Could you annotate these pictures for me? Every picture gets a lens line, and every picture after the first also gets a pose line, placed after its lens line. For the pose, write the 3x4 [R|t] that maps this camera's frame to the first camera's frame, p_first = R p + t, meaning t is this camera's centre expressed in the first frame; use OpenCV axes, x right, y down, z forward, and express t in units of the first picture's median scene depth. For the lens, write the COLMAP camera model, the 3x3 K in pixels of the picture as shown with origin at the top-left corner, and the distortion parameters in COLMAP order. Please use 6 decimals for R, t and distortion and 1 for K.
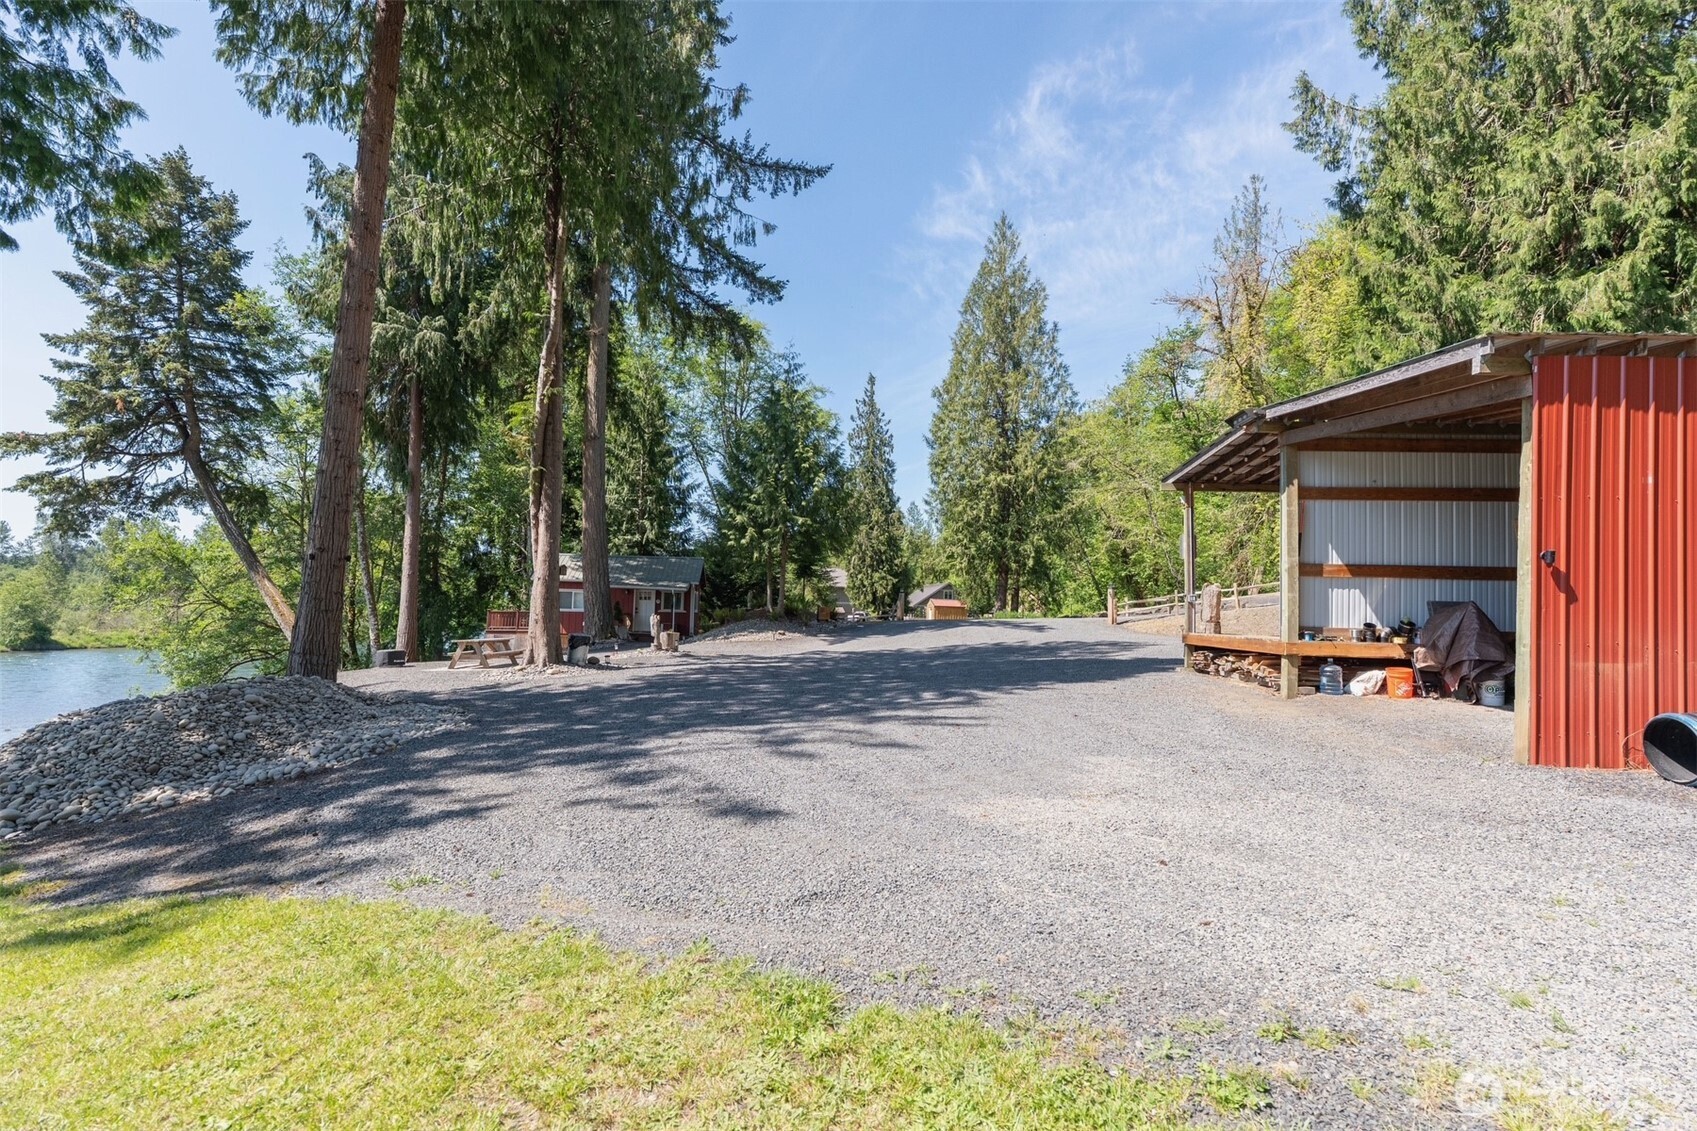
lens RADIAL K [[745.1, 0, 839.7], [0, 745.1, 560.7], [0, 0, 1]] dist [-0.005452, 0.000322]
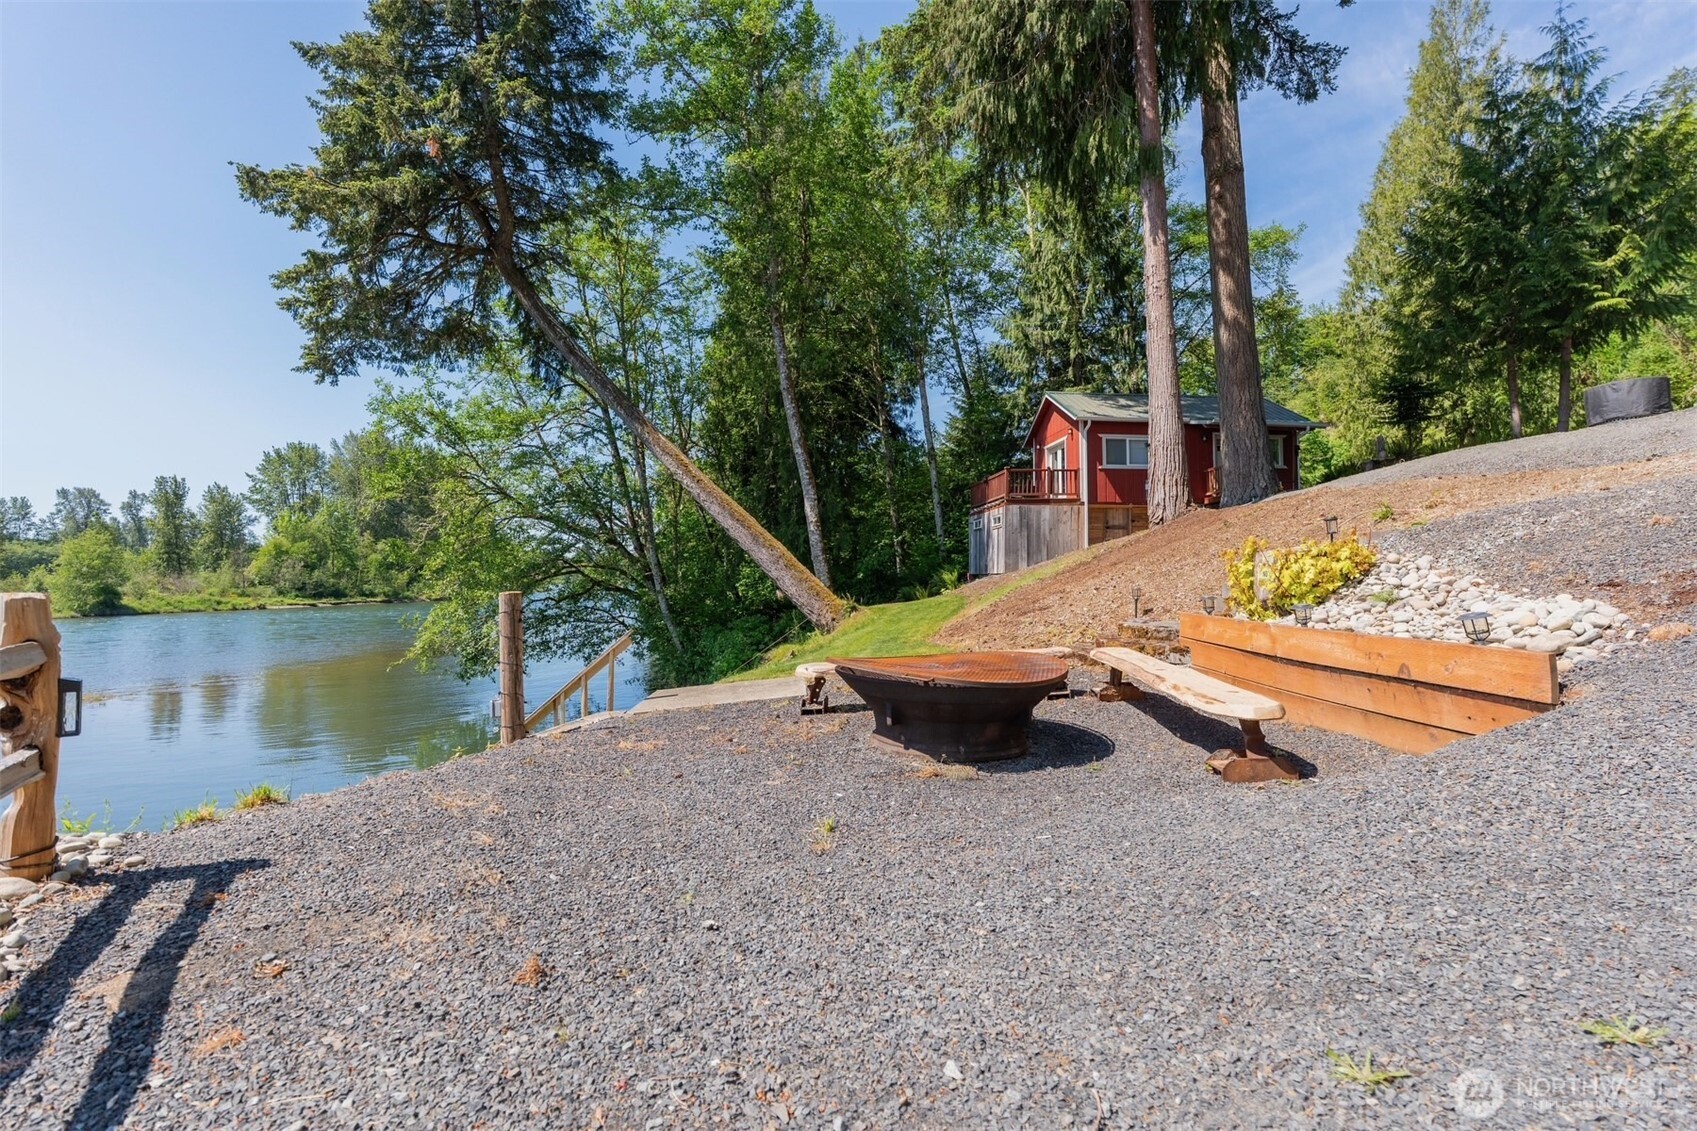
lens RADIAL K [[741.1, 0, 847.4], [0, 741.1, 558.4], [0, 0, 1]] dist [-0.008760, 0.002489]
pose [[0.999677, -0.025370, 0.001145, -0.555767], [0.025292, 0.998652, 0.045334, 0.101415], [-0.002293, -0.045290, 0.998971, 0.319105]]
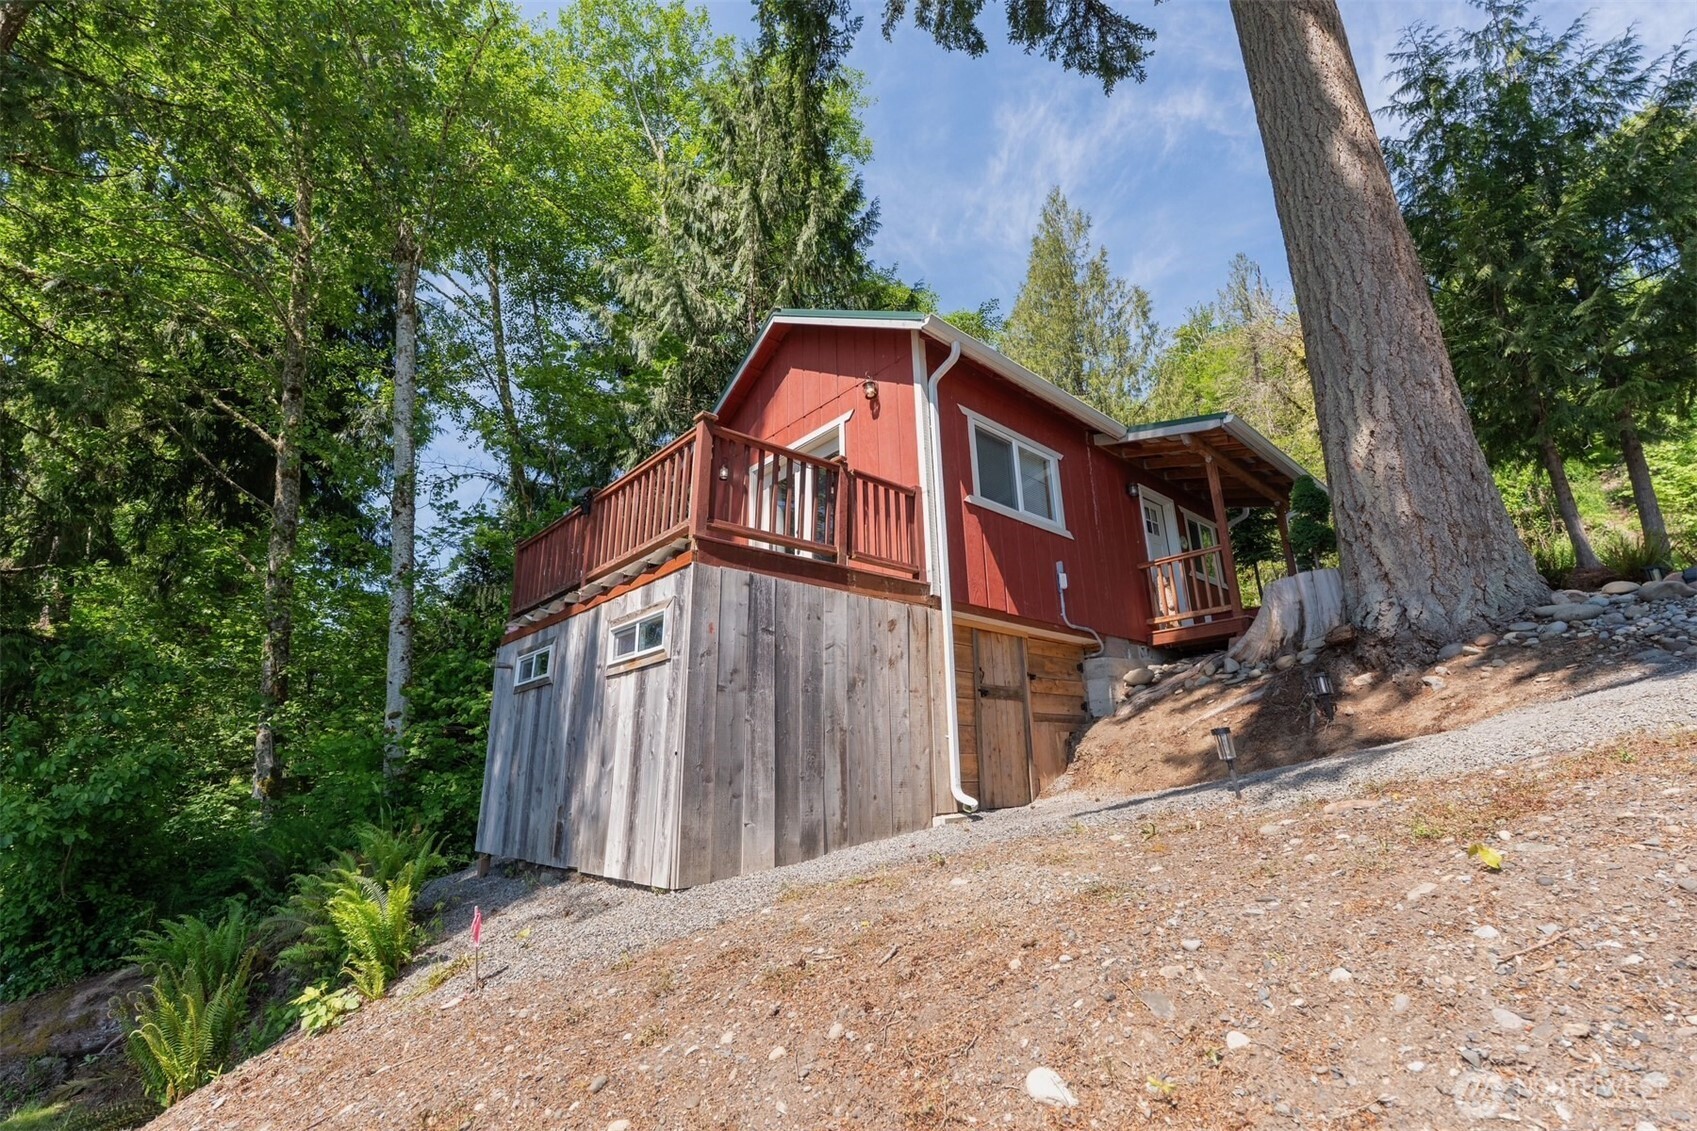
lens RADIAL K [[741.1, 0, 845.1], [0, 741.1, 560.7], [0, 0, 1]] dist [-0.008760, 0.002489]
pose [[0.813445, 0.130421, 0.566831, -0.483103], [-0.007311, 0.976752, -0.214248, 0.116680], [-0.581595, 0.170135, 0.795488, 0.781285]]
